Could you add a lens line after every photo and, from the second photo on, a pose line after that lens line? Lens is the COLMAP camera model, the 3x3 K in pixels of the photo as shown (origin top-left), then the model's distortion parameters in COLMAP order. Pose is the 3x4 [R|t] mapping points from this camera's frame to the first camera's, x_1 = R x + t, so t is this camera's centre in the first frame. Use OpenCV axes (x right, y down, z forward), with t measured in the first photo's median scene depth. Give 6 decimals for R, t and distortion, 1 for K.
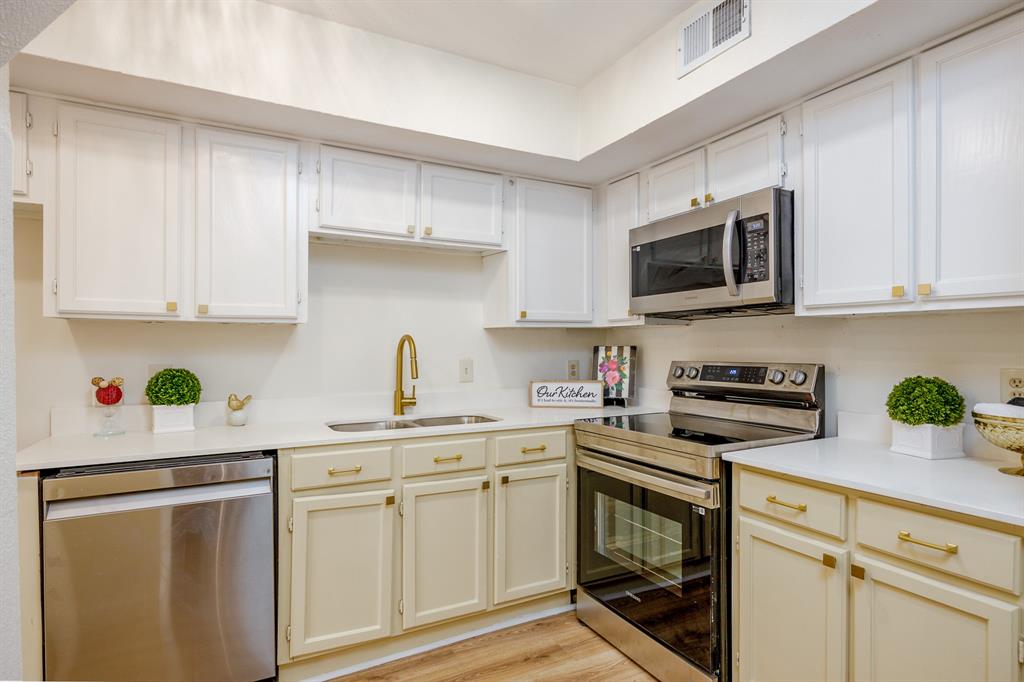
lens RADIAL K [[536.2, 0, 522.5], [0, 536.2, 346.8], [0, 0, 1]] dist [-0.004287, -0.003278]
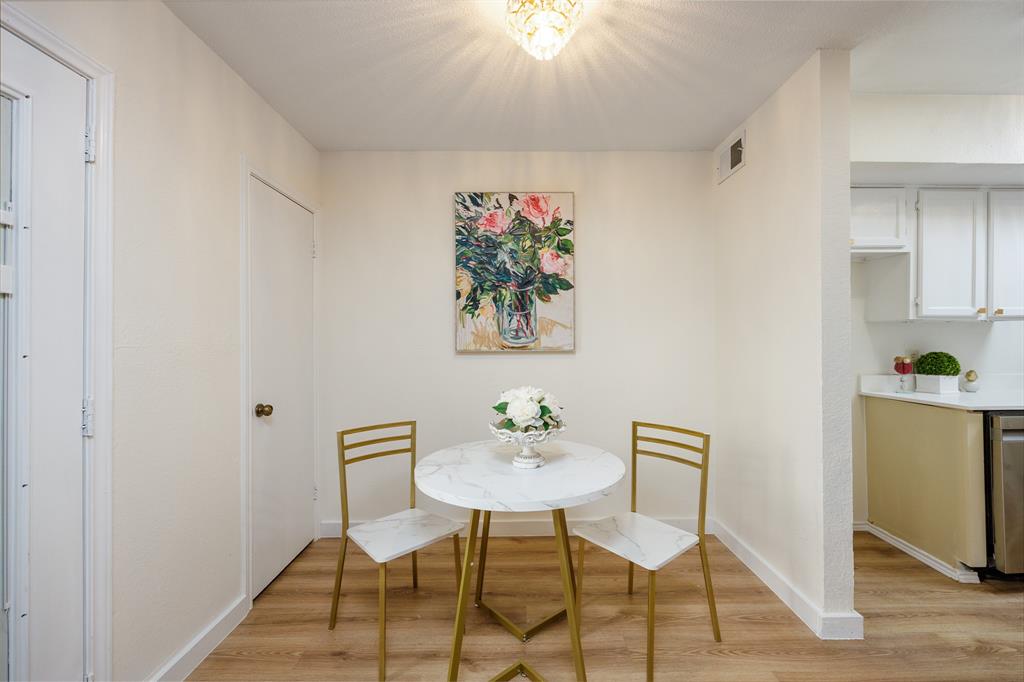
lens RADIAL K [[410.9, 0, 515.9], [0, 410.9, 337.6], [0, 0, 1]] dist [-0.001360, 0.000589]
pose [[0.885403, -0.007757, -0.464760, -1.099176], [0.002073, 0.999917, -0.012739, 0.011817], [0.464820, 0.010316, 0.885345, -0.559351]]
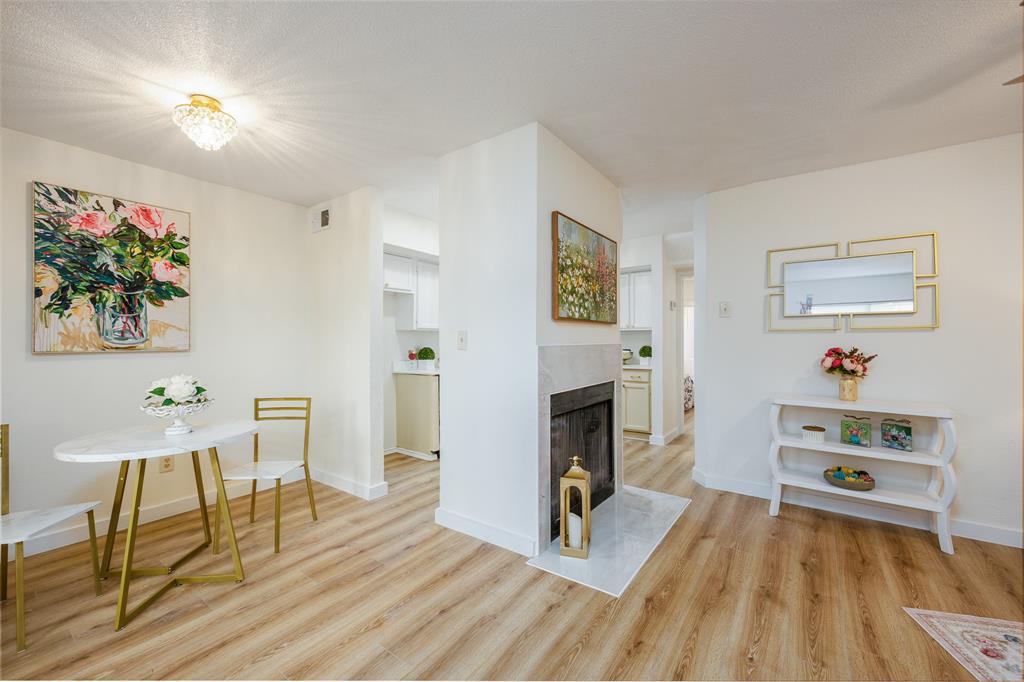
lens RADIAL K [[410.9, 0, 510.0], [0, 410.9, 337.4], [0, 0, 1]] dist [-0.001360, 0.000589]
pose [[0.898353, -0.002241, 0.439268, -1.139406], [0.008776, 0.999879, -0.012846, 0.018978], [-0.439186, 0.015395, 0.898264, -1.099190]]
